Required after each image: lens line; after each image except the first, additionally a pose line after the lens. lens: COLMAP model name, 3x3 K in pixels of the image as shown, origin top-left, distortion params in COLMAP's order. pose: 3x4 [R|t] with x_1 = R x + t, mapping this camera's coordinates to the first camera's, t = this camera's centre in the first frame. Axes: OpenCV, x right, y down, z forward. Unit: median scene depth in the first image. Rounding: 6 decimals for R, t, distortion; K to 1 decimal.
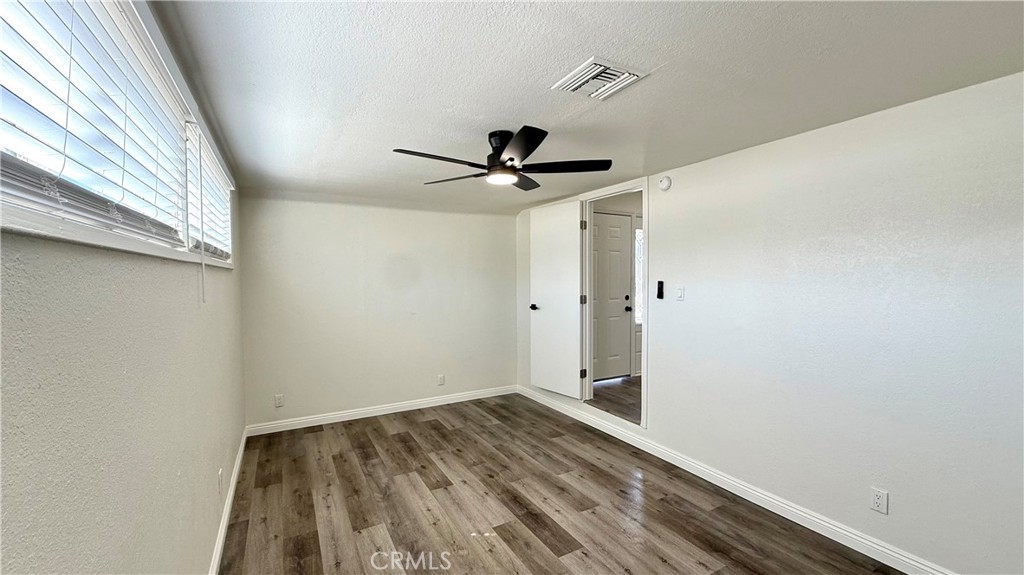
lens RADIAL K [[420.3, 0, 512.0], [0, 420.3, 287.5], [0, 0, 1]] dist [0.000086, -0.000022]
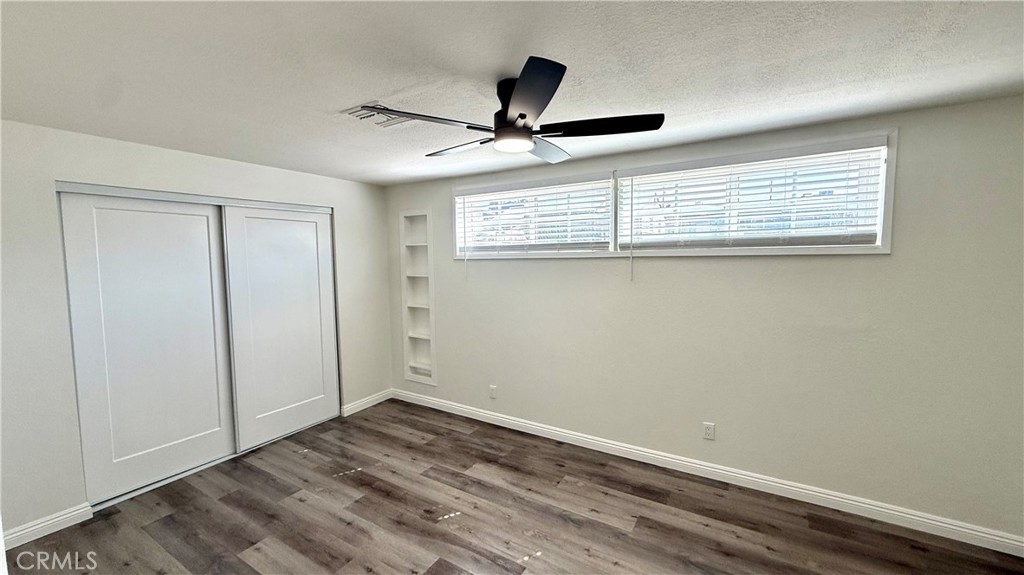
lens RADIAL K [[420.3, 0, 512.0], [0, 420.3, 287.5], [0, 0, 1]] dist [0.000086, -0.000022]
pose [[-0.877042, 0.054709, -0.477289, 0.343802], [0.005181, 0.994514, 0.104476, -0.081743], [0.480387, 0.089156, -0.872514, 1.622080]]
